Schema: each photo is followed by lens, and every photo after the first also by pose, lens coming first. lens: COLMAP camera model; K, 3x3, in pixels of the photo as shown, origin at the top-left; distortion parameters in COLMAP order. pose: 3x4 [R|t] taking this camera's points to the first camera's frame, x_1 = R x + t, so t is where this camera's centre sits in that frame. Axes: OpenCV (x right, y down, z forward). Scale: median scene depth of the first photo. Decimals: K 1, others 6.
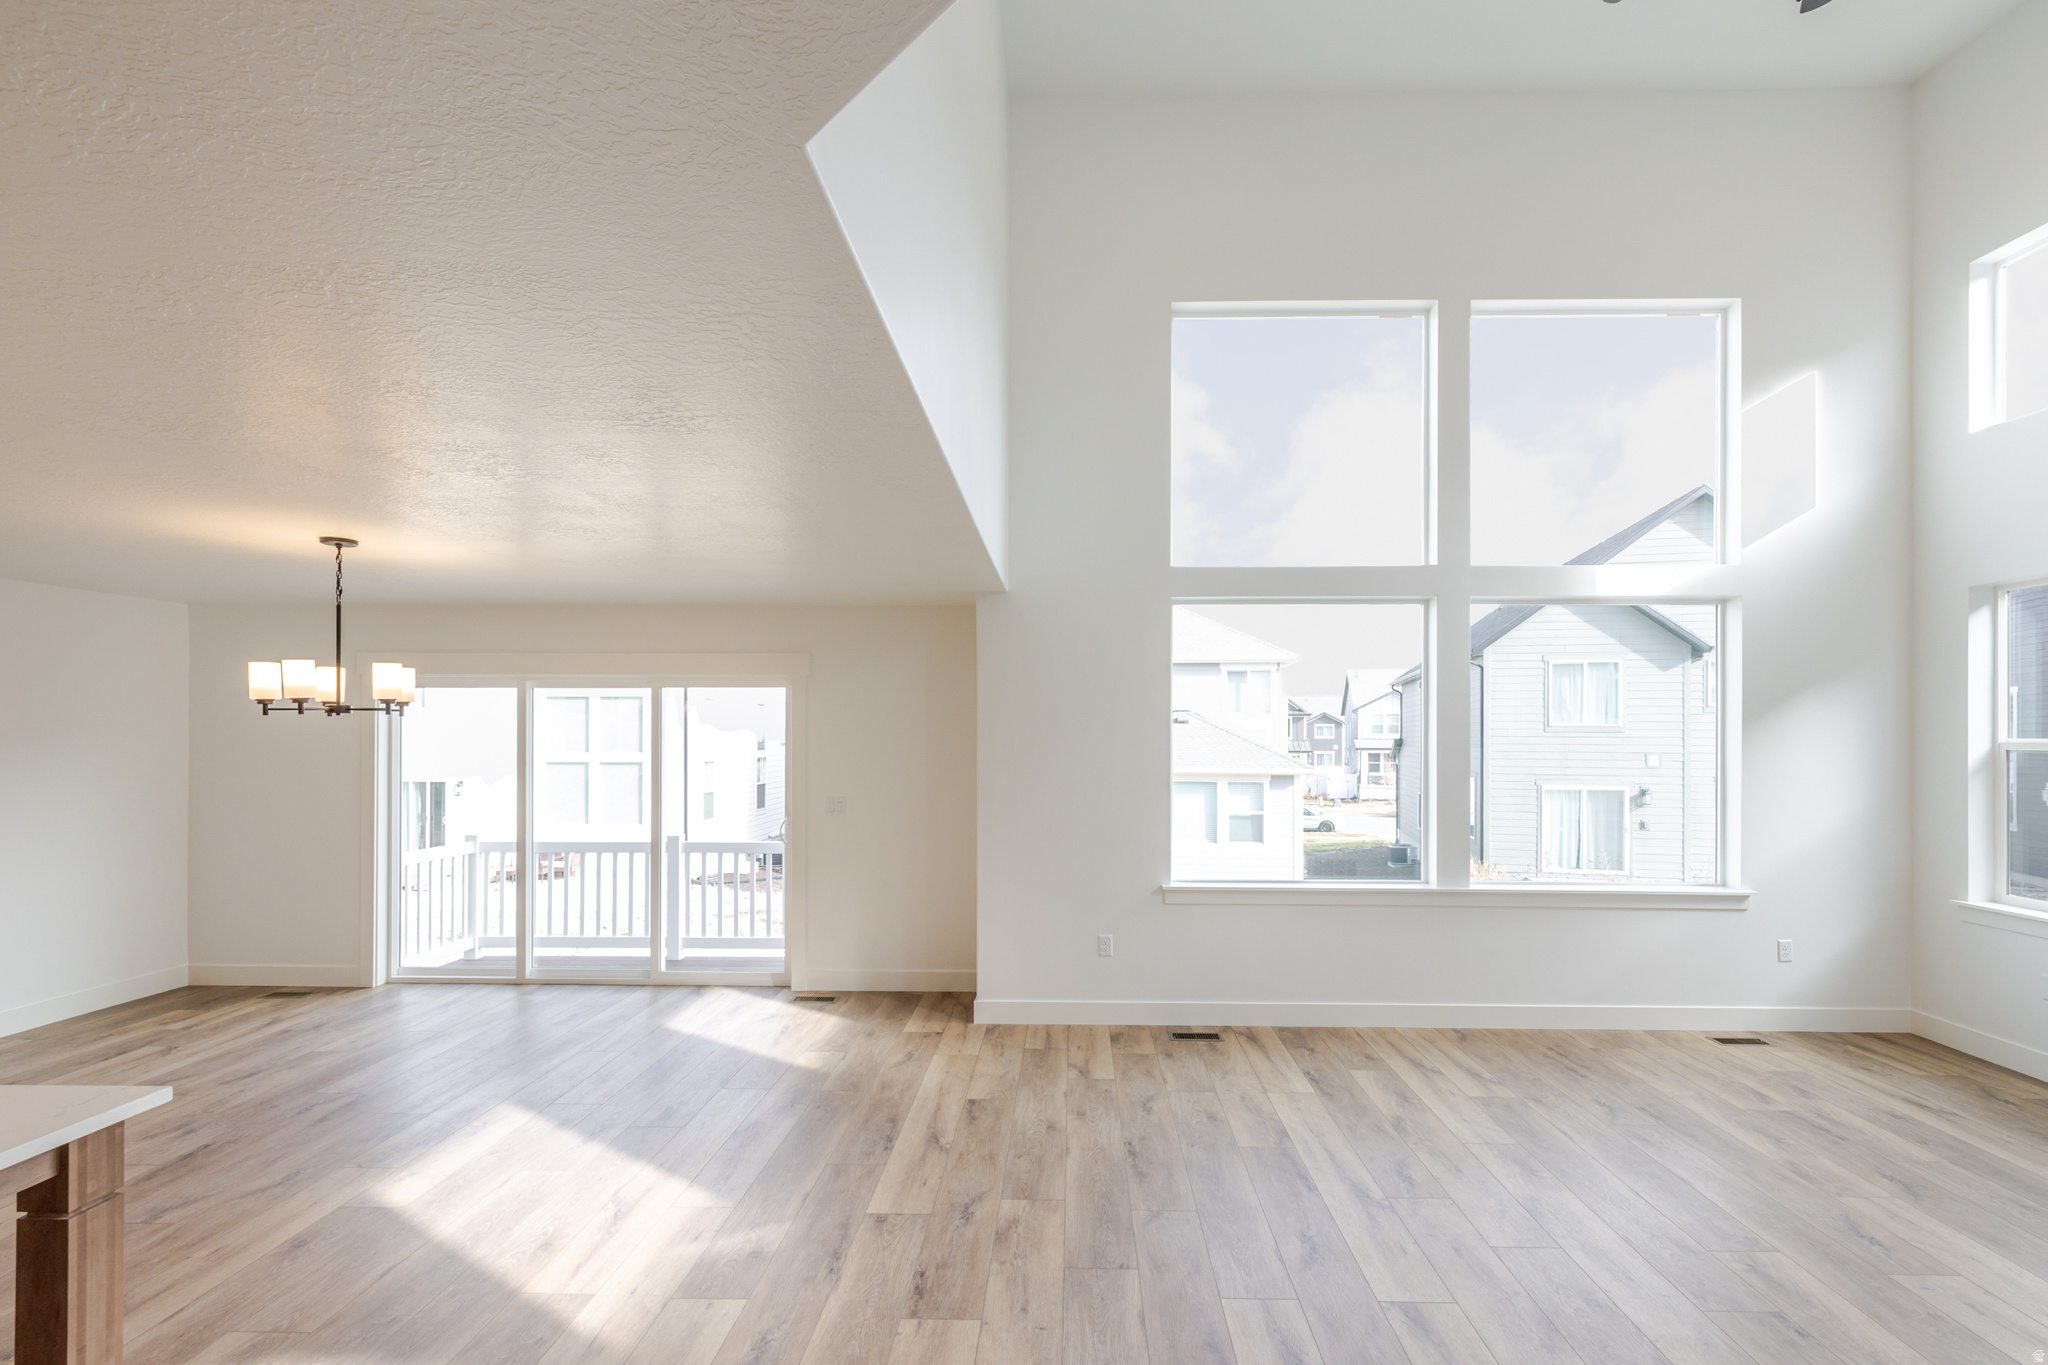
lens RADIAL K [[900.9, 0, 1047.0], [0, 900.9, 723.7], [0, 0, 1]] dist [0.003992, -0.000517]
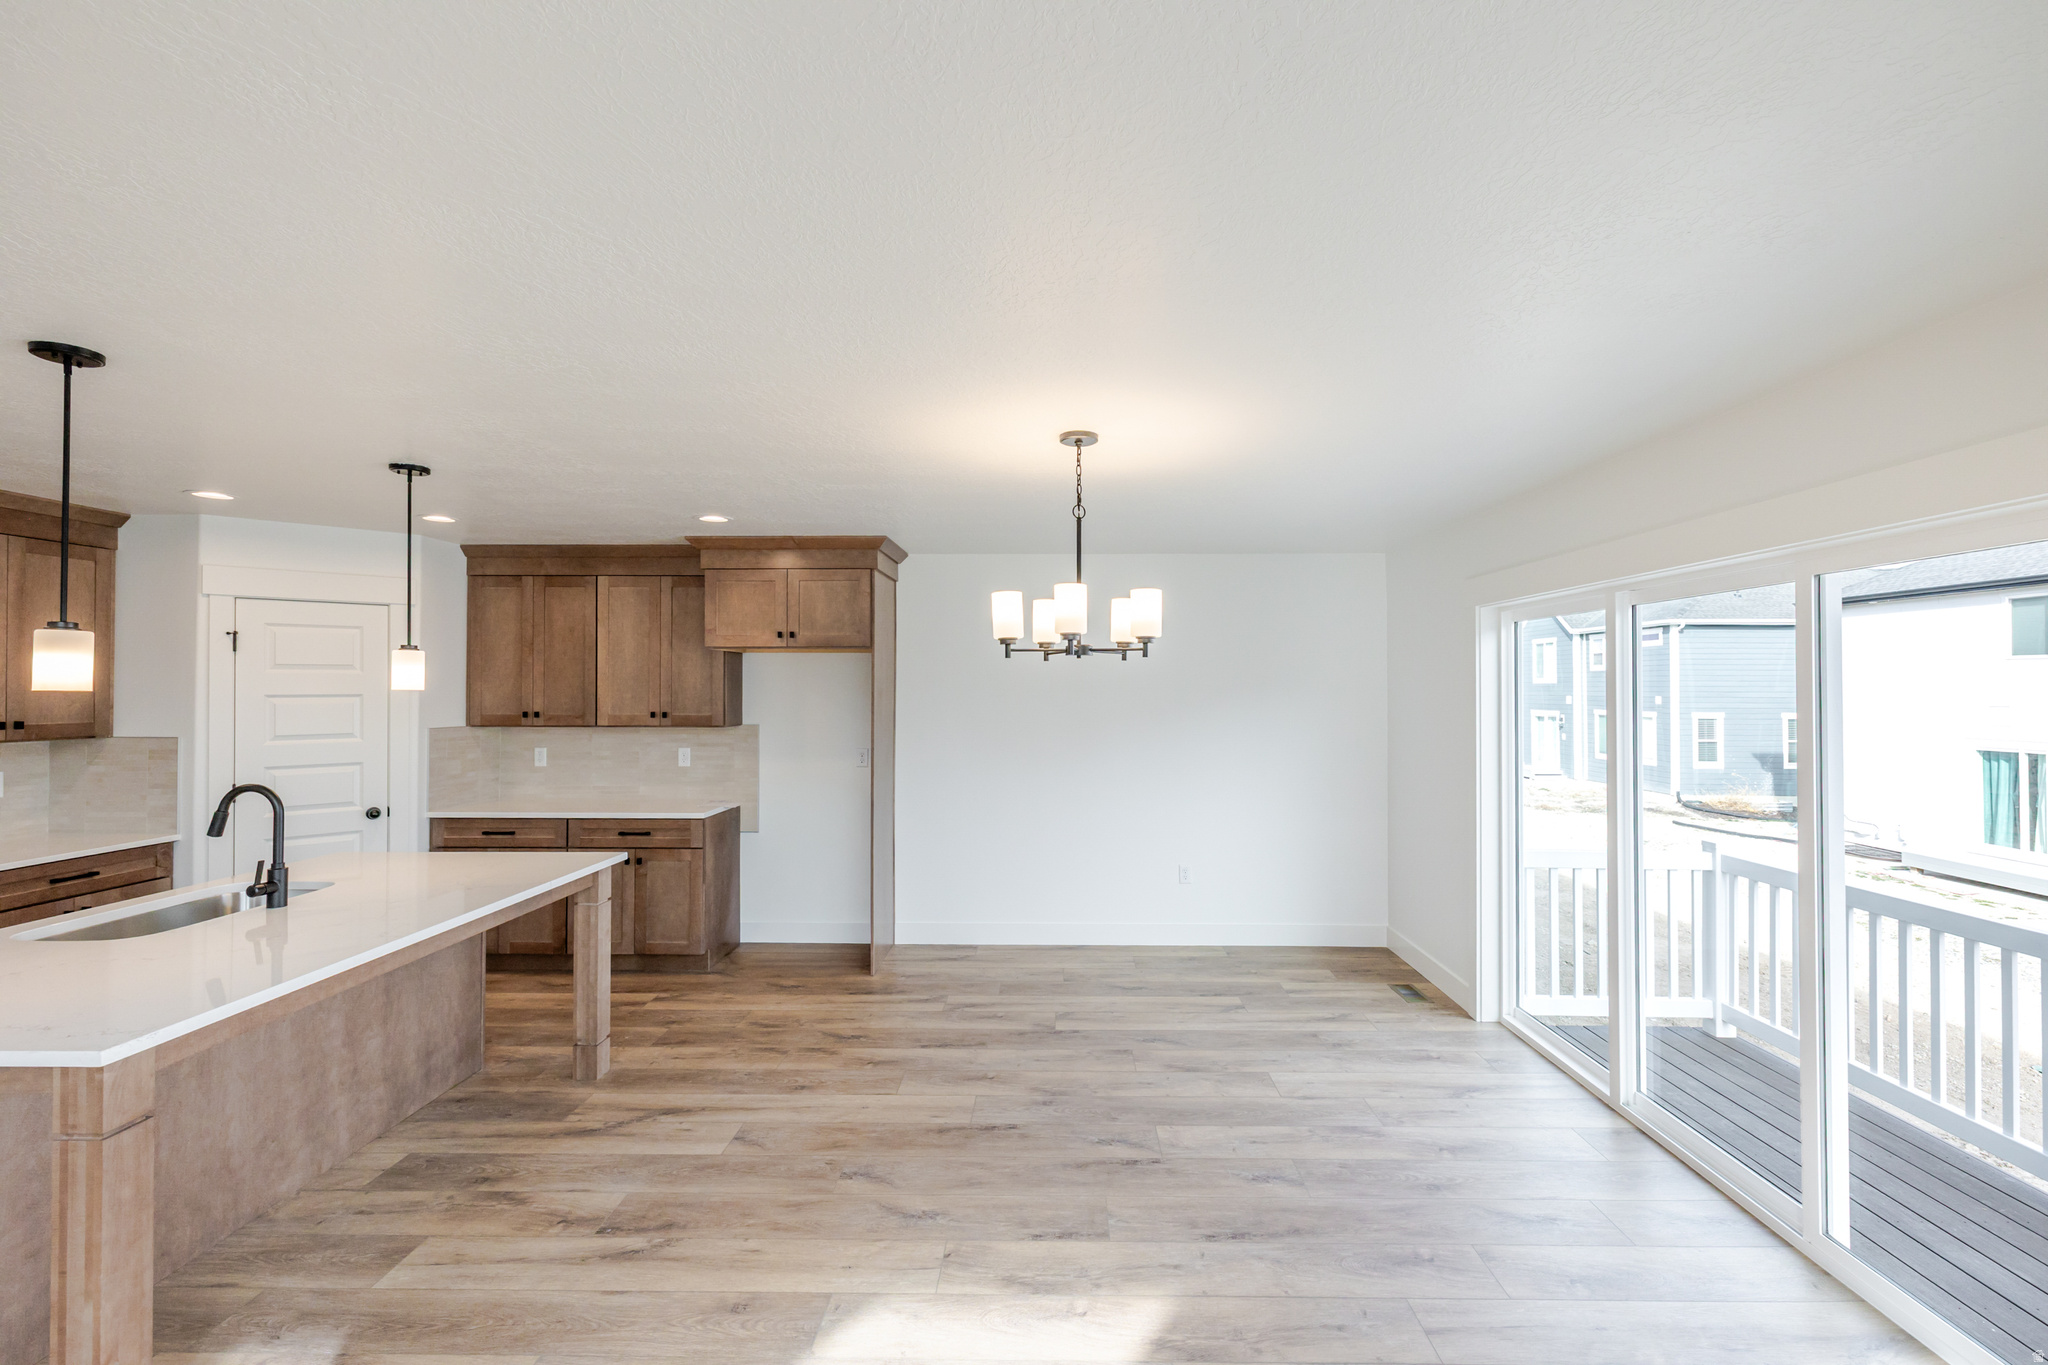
lens RADIAL K [[900.9, 0, 1068.4], [0, 900.9, 668.5], [0, 0, 1]] dist [0.003992, -0.000517]
pose [[0.026894, -0.016704, -0.999499, 0.000102], [0.005016, 0.999850, -0.016575, 0.011511], [0.999626, -0.004568, 0.026973, 0.840678]]
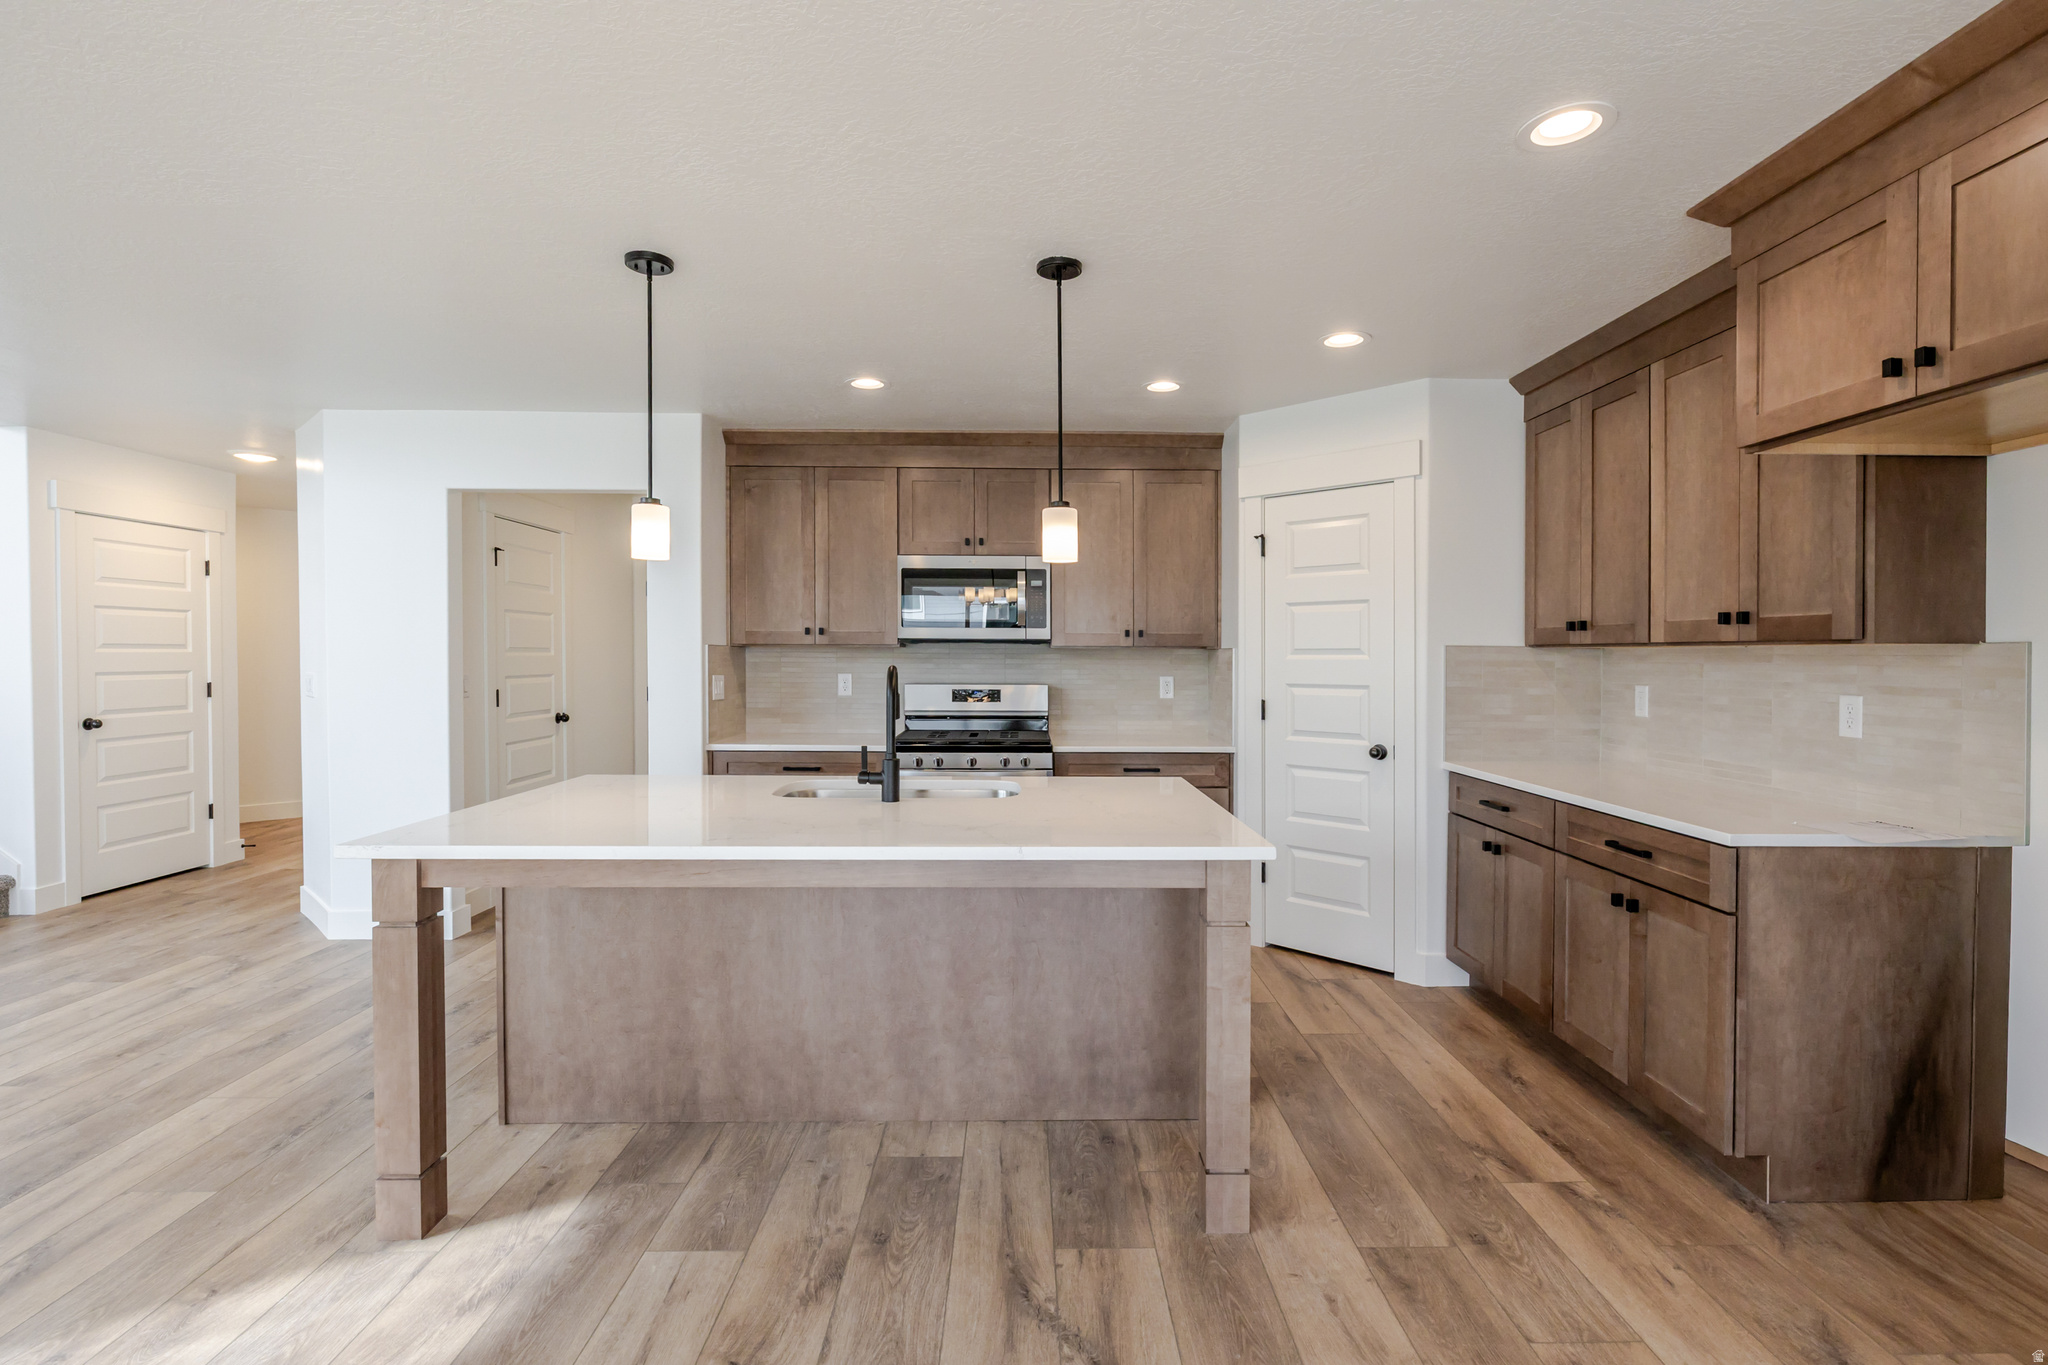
lens RADIAL K [[959.5, 0, 1024.3], [0, 959.5, 671.4], [0, 0, 1]] dist [-0.005029, 0.001420]
pose [[-0.999296, -0.001615, -0.037484, -0.739794], [-0.002044, 0.999933, 0.011413, 0.077793], [0.037463, 0.011482, -0.999232, 0.916904]]
